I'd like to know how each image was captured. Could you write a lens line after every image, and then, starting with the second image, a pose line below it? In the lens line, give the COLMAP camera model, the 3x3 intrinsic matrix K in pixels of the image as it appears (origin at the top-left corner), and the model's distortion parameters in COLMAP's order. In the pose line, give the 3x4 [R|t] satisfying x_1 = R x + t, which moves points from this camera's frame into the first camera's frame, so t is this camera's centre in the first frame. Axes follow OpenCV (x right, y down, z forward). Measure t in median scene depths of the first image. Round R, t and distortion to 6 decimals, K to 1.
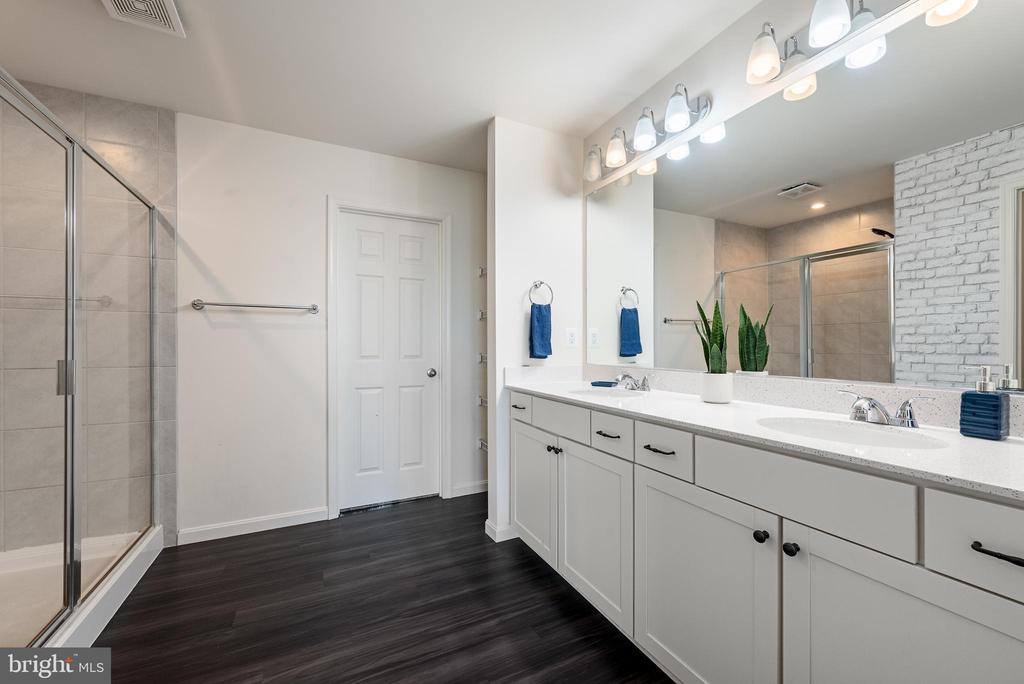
lens RADIAL K [[404.8, 0, 509.5], [0, 404.8, 348.5], [0, 0, 1]] dist [0.003998, -0.000706]
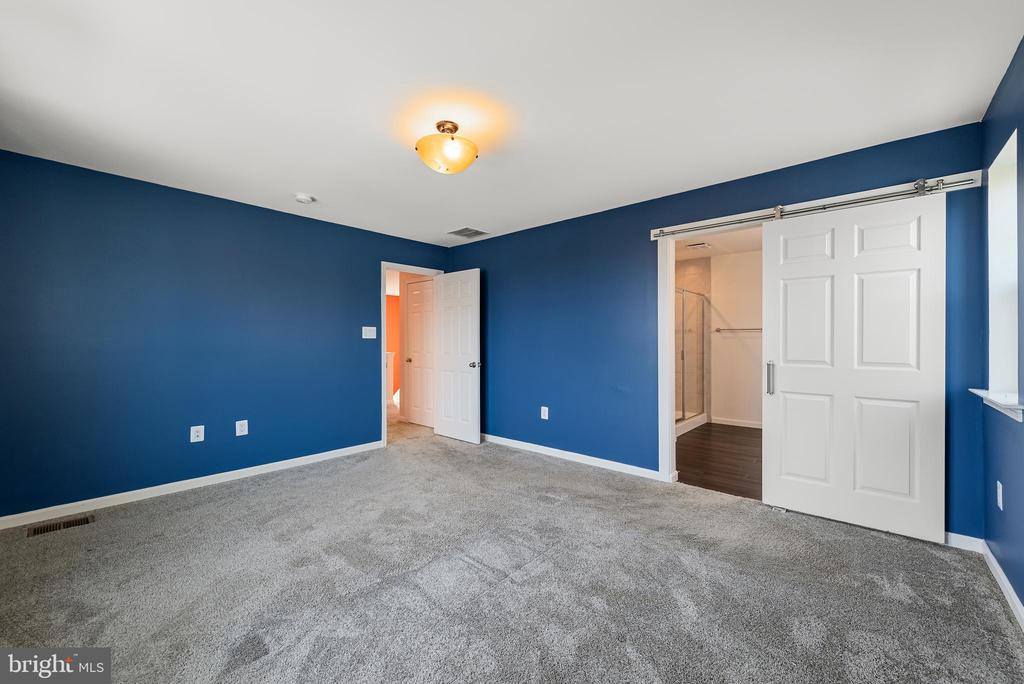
lens RADIAL K [[404.8, 0, 507.0], [0, 404.8, 340.3], [0, 0, 1]] dist [0.003998, -0.000706]
pose [[0.385752, -0.012848, -0.922513, 1.079611], [-0.009870, 0.999788, -0.018051, 0.016024], [0.922550, 0.016068, 0.385544, -1.218231]]
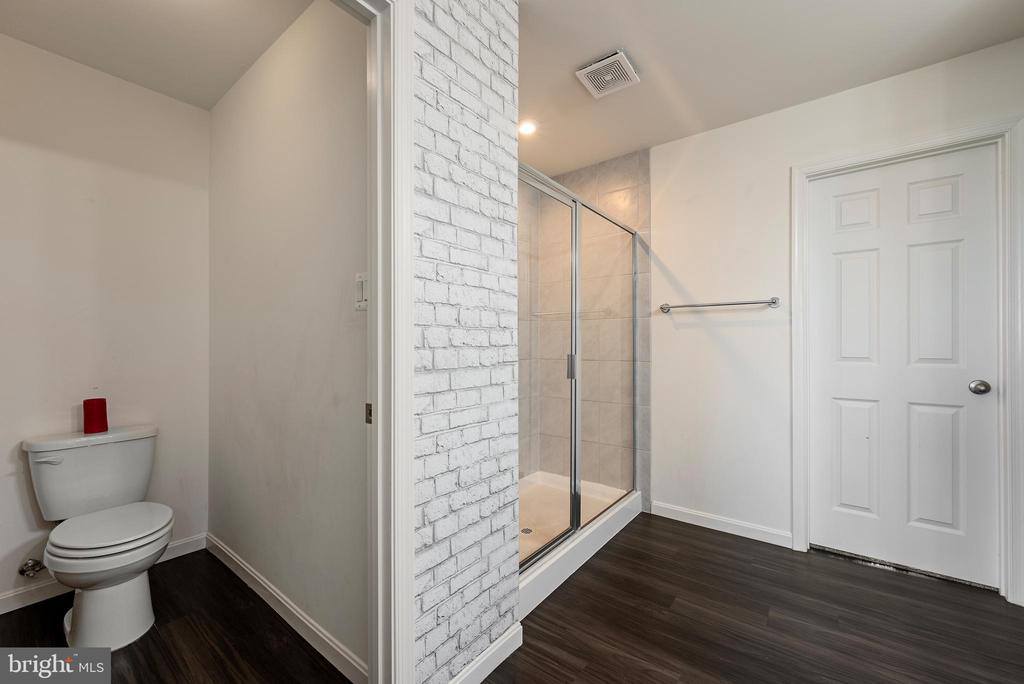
lens RADIAL K [[404.8, 0, 511.7], [0, 404.8, 343.6], [0, 0, 1]] dist [0.003998, -0.000706]
pose [[0.445605, -0.003650, -0.895222, 0.059560], [-0.002765, 0.999981, -0.005453, -0.001918], [0.895225, 0.004906, 0.445587, 0.108598]]
